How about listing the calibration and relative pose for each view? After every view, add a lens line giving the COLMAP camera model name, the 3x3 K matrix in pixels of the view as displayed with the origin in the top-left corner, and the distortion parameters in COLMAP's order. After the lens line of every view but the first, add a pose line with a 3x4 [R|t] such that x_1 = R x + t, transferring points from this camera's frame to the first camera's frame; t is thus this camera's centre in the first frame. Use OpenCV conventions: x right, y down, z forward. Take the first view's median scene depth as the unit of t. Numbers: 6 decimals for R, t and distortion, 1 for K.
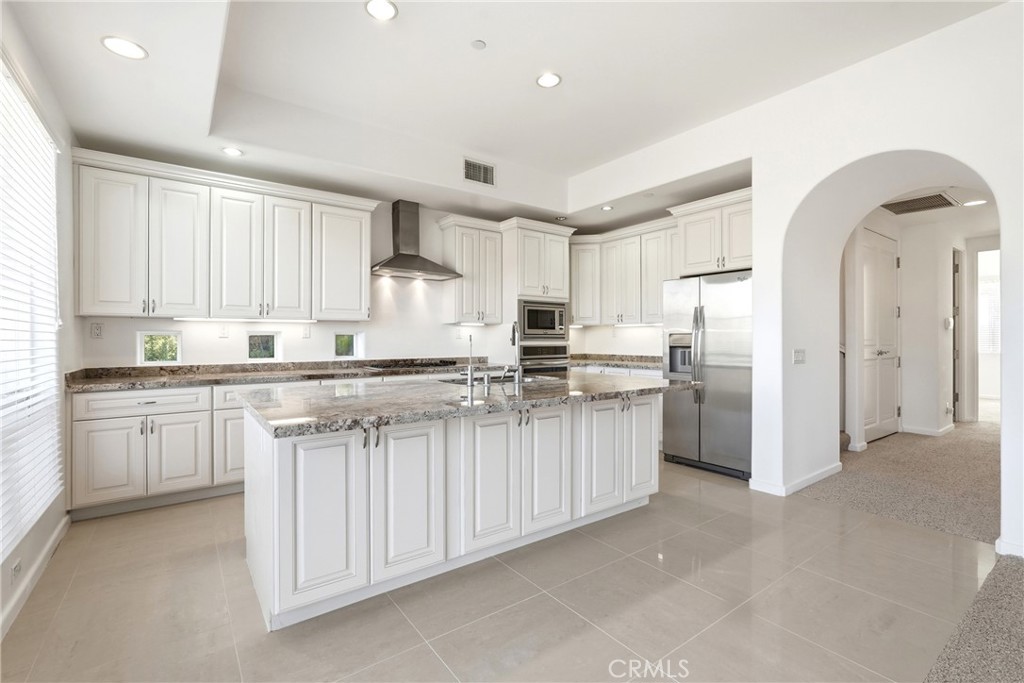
lens RADIAL K [[457.7, 0, 516.3], [0, 457.7, 341.9], [0, 0, 1]] dist [-0.015024, 0.006882]
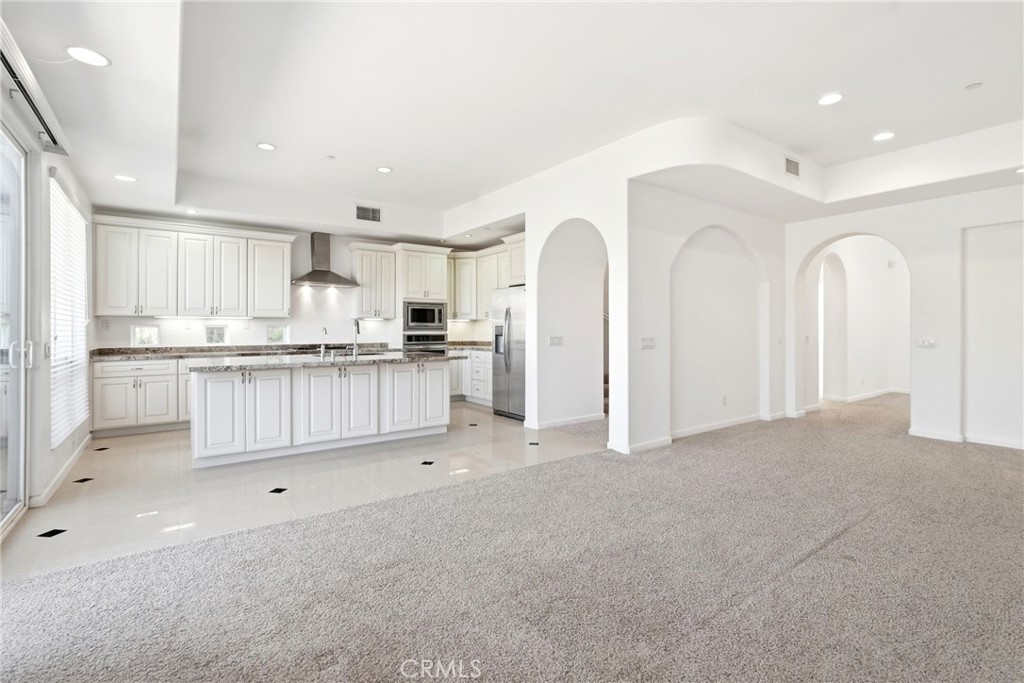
lens RADIAL K [[457.7, 0, 508.1], [0, 457.7, 333.5], [0, 0, 1]] dist [-0.015024, 0.006882]
pose [[0.999998, -0.000305, -0.002144, 0.412134], [0.000310, 0.999997, 0.002438, 0.001850], [0.002143, -0.002439, 0.999995, -0.495731]]
